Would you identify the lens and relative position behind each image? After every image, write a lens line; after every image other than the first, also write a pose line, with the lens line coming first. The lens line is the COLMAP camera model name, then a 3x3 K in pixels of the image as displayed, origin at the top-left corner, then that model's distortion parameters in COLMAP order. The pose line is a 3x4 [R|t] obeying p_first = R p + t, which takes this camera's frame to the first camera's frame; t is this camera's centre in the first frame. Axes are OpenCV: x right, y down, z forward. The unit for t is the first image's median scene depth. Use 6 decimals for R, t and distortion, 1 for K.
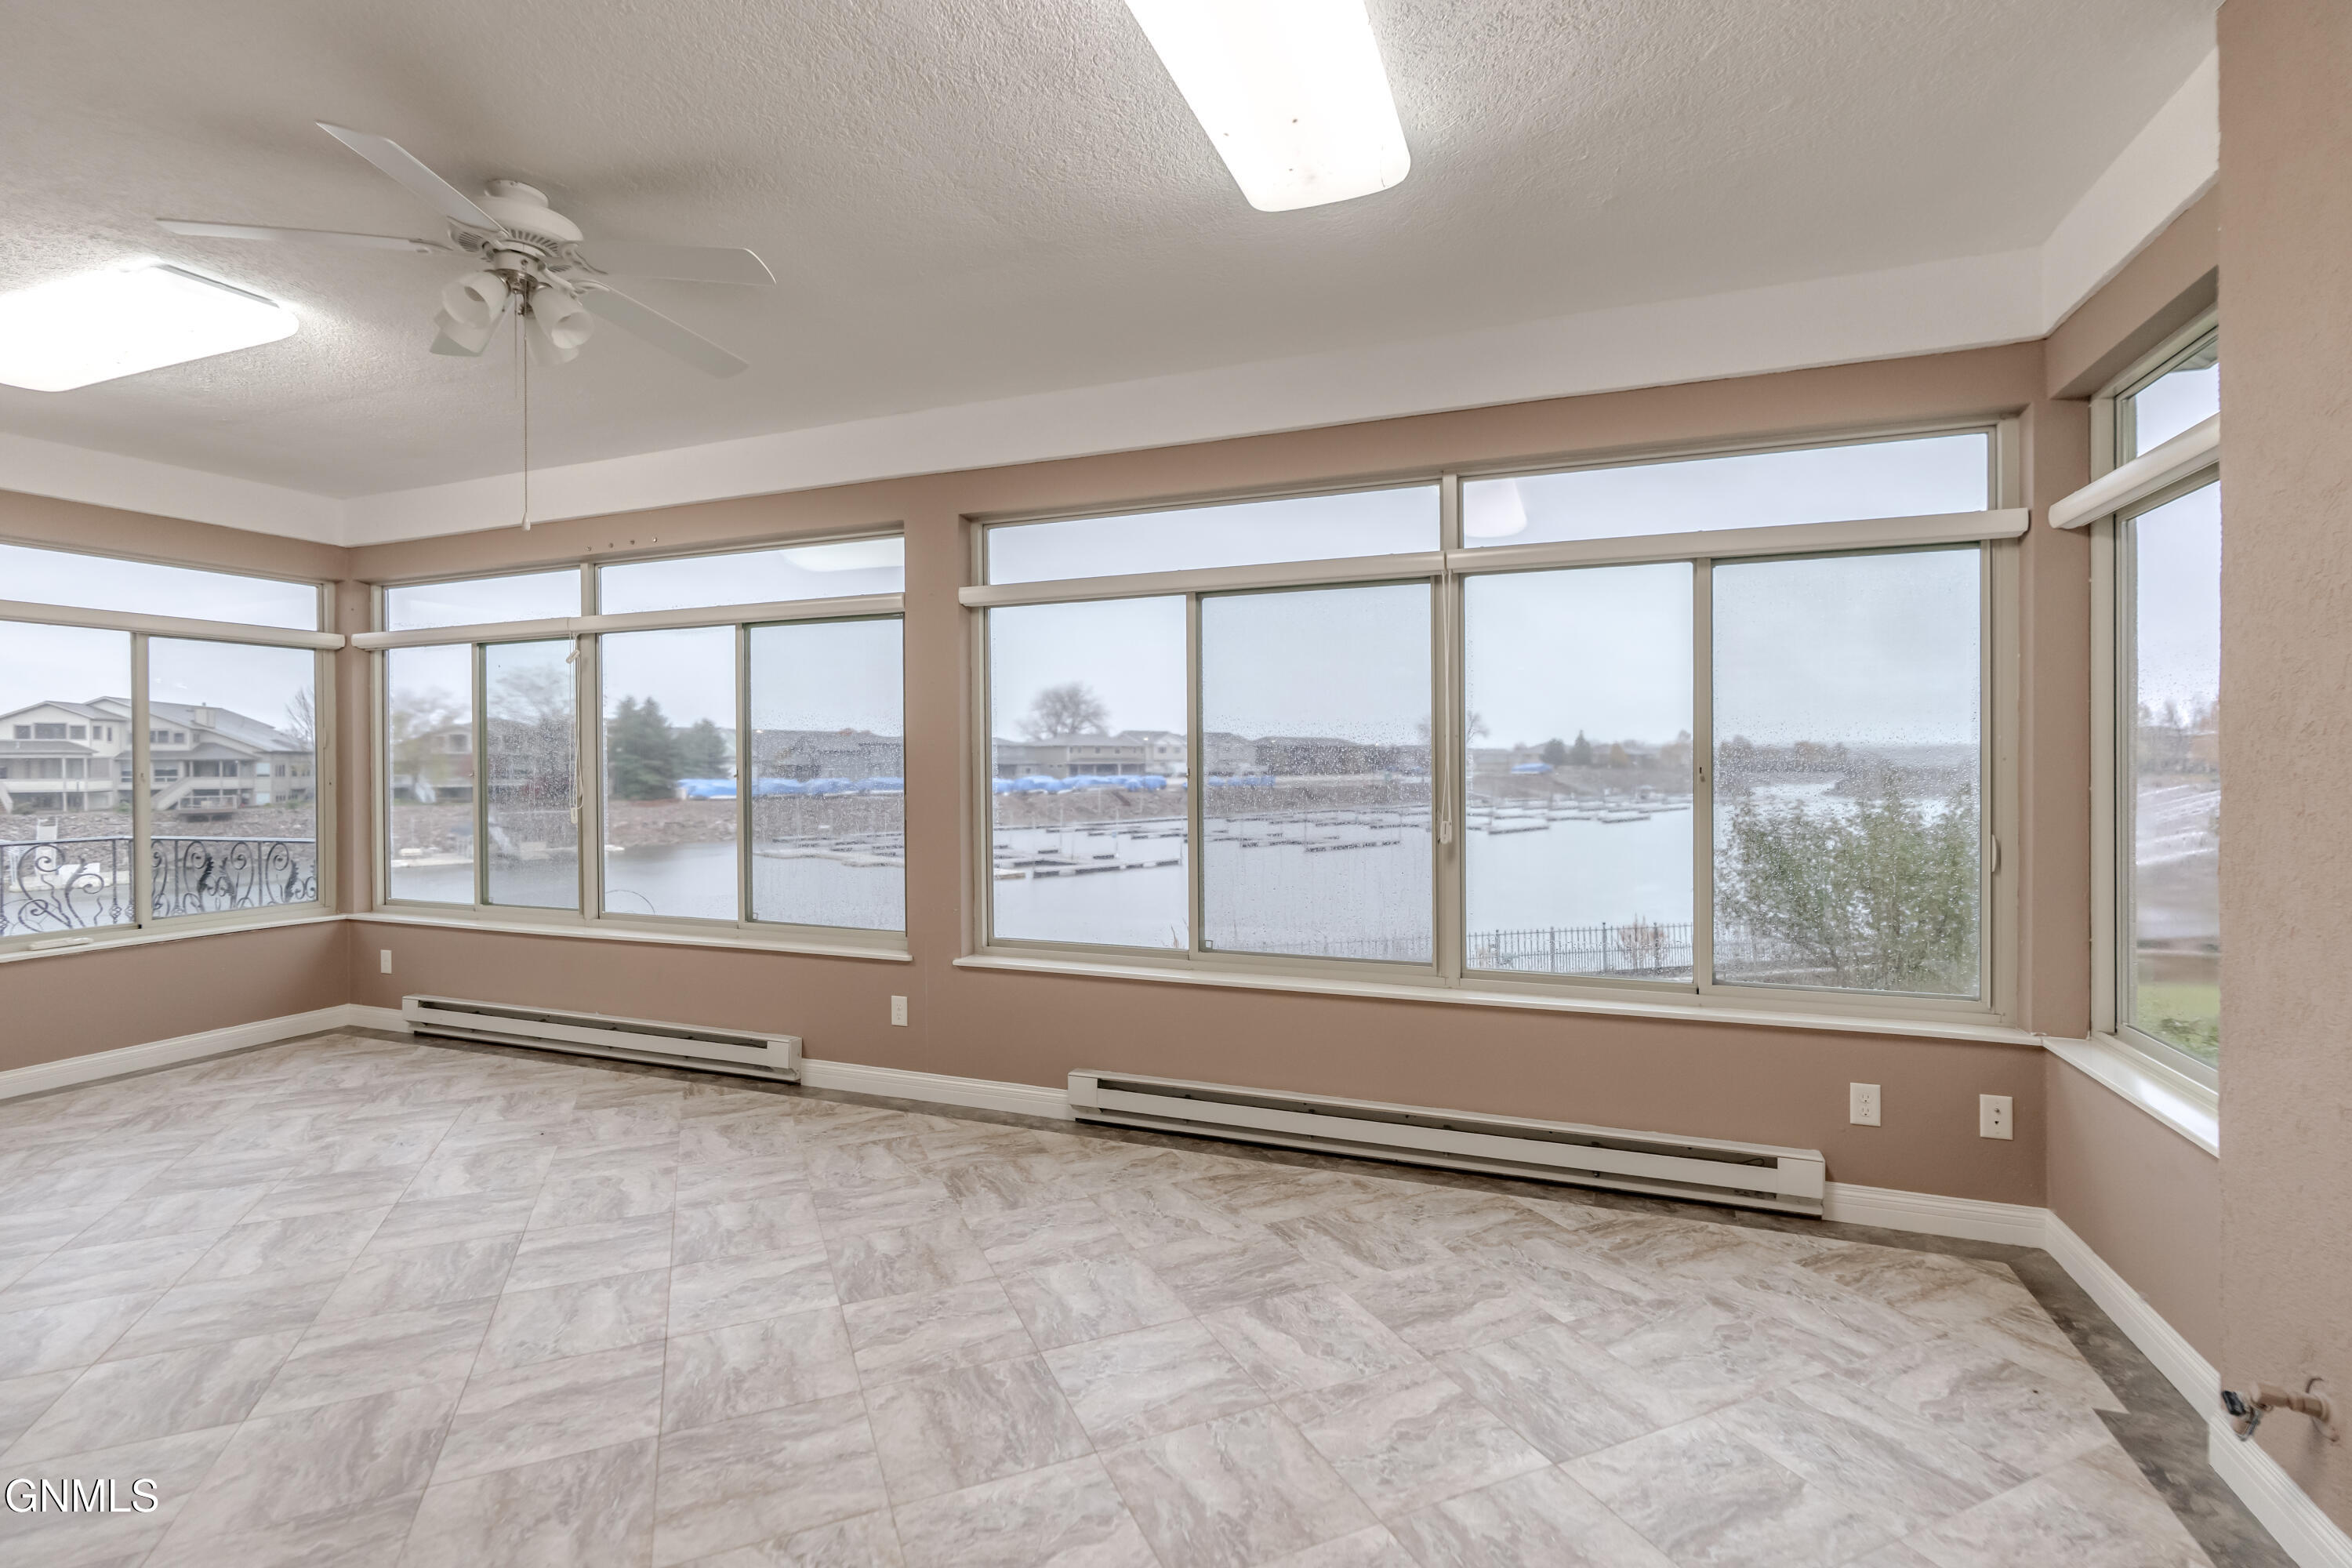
lens RADIAL K [[1071.0, 0, 1176.0], [0, 1071.0, 784.0], [0, 0, 1]] dist [-0.016283, 0.005391]
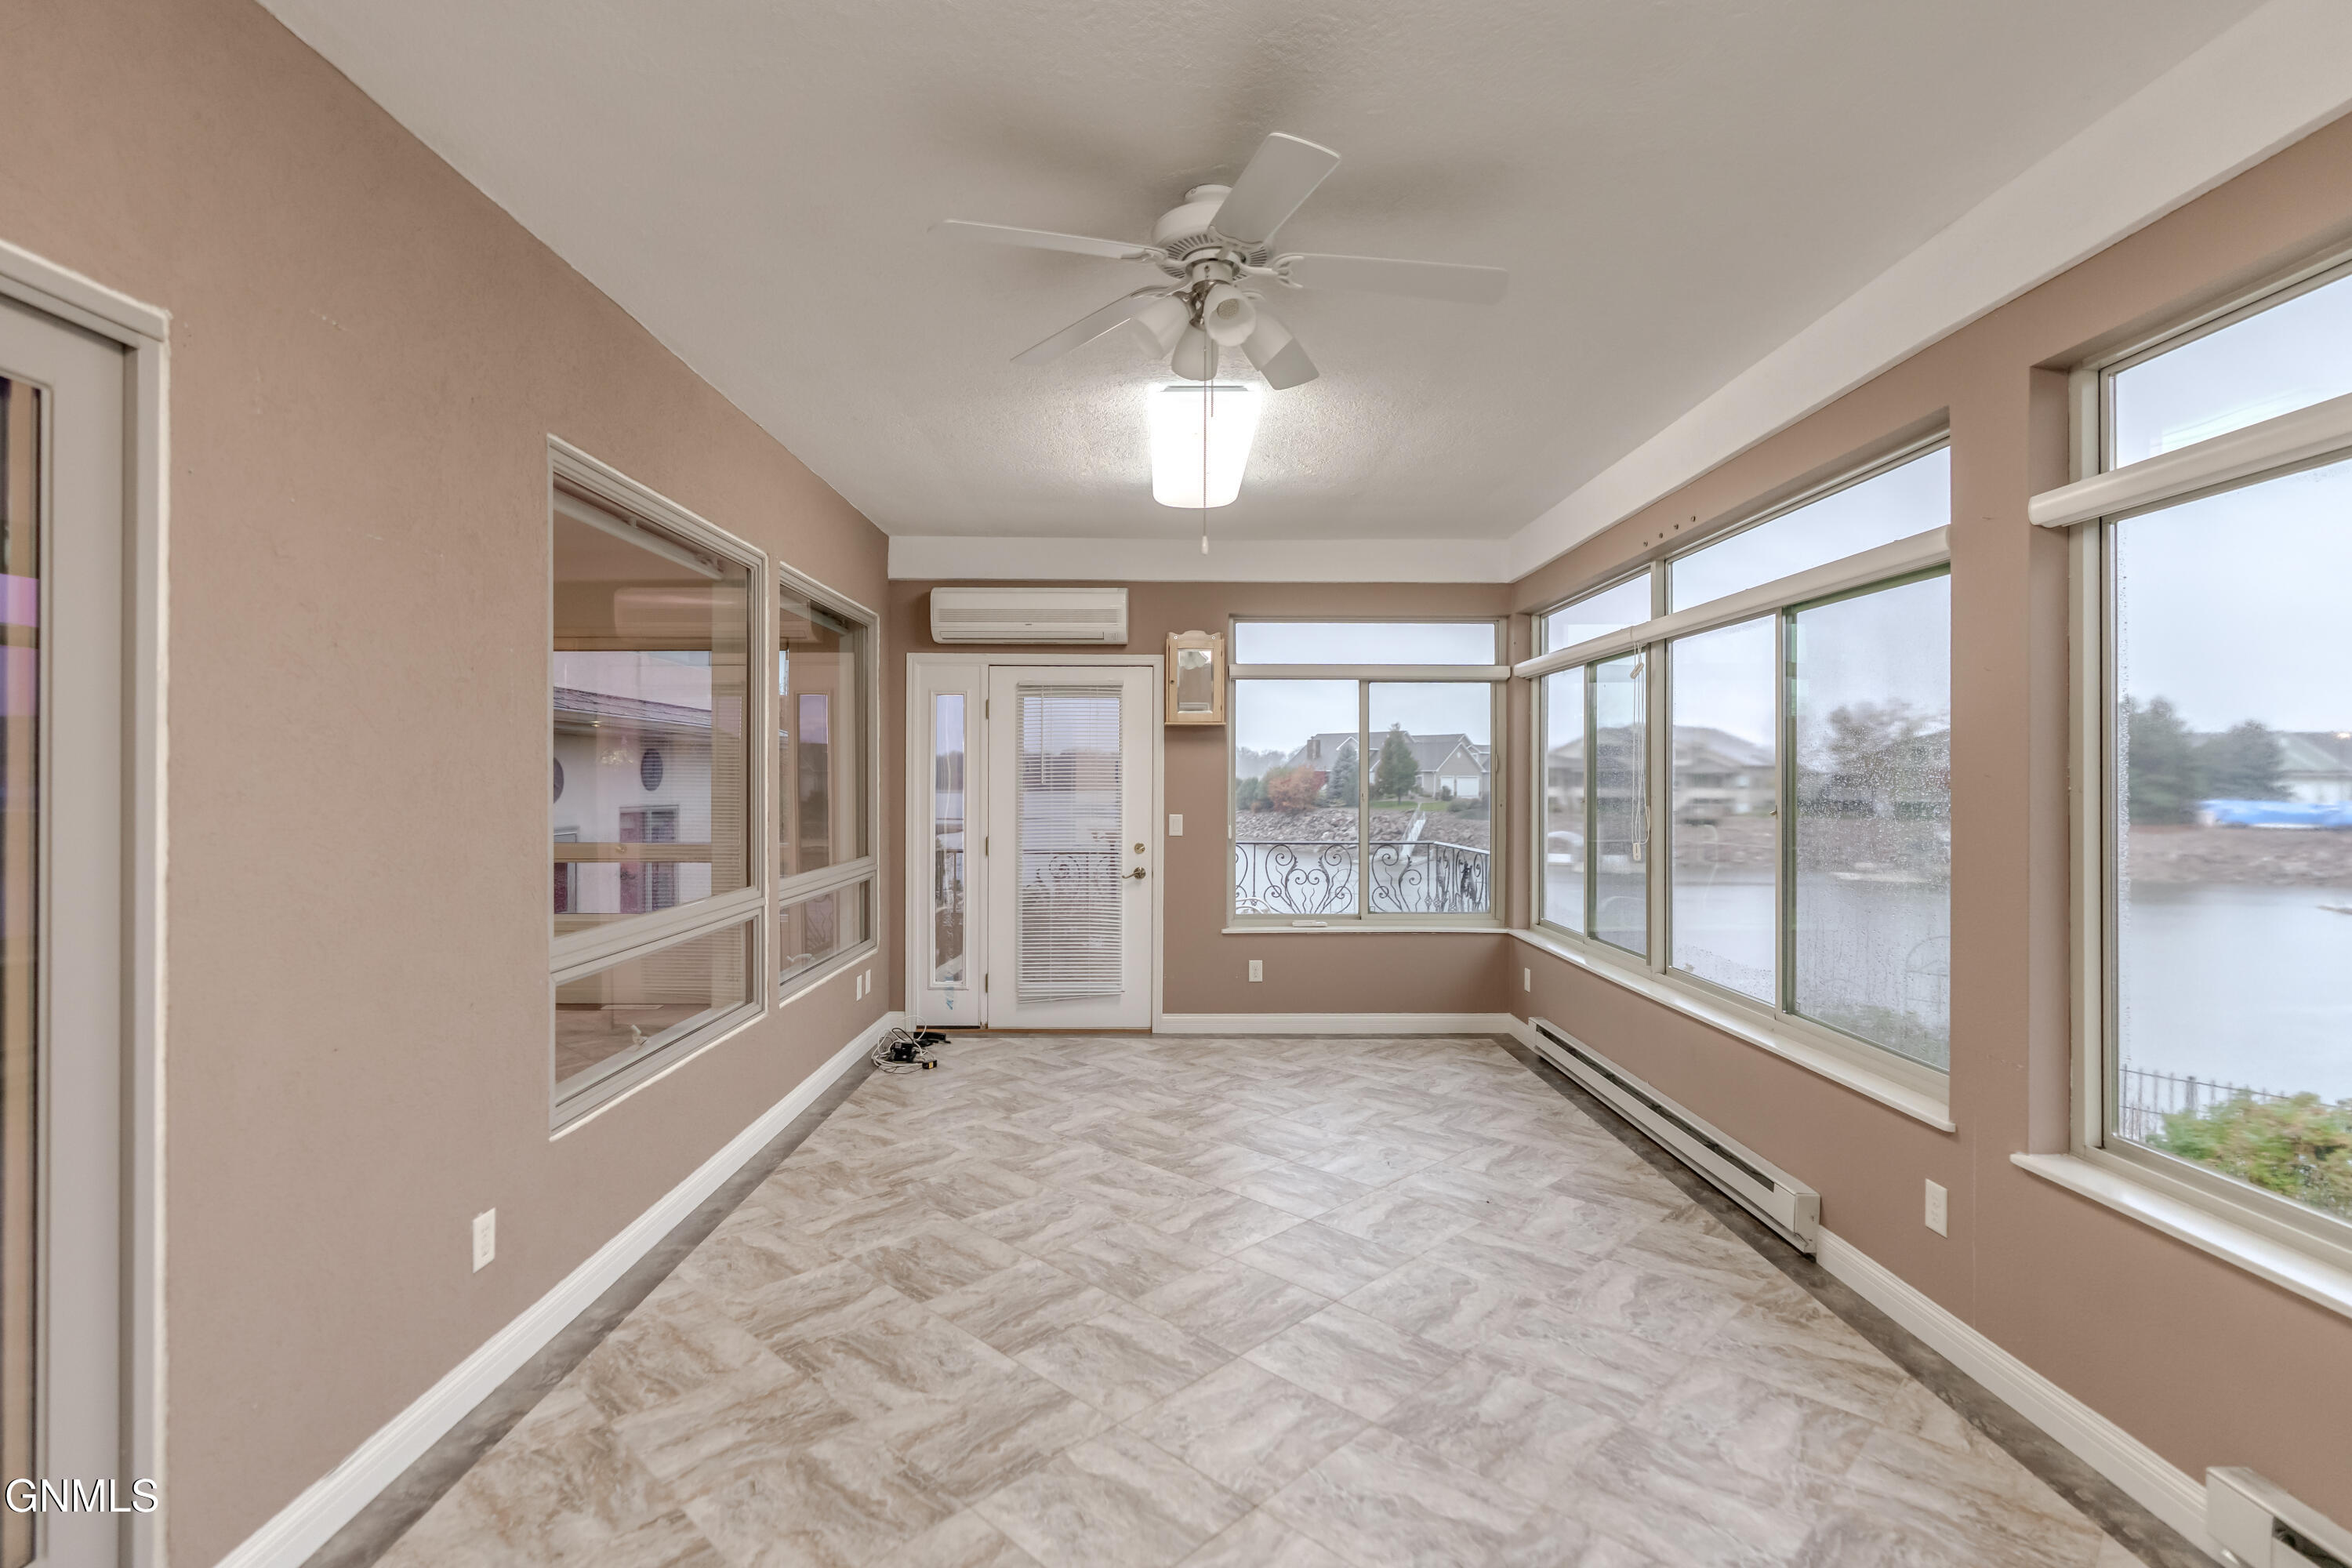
lens RADIAL K [[1118.5, 0, 1176.0], [0, 1118.5, 784.0], [0, 0, 1]] dist [-0.016307, 0.006849]
pose [[0.372716, 0.011976, -0.927868, 0.152509], [-0.024175, 0.999703, 0.003193, -0.020725], [0.927630, 0.021241, 0.372895, 0.319603]]
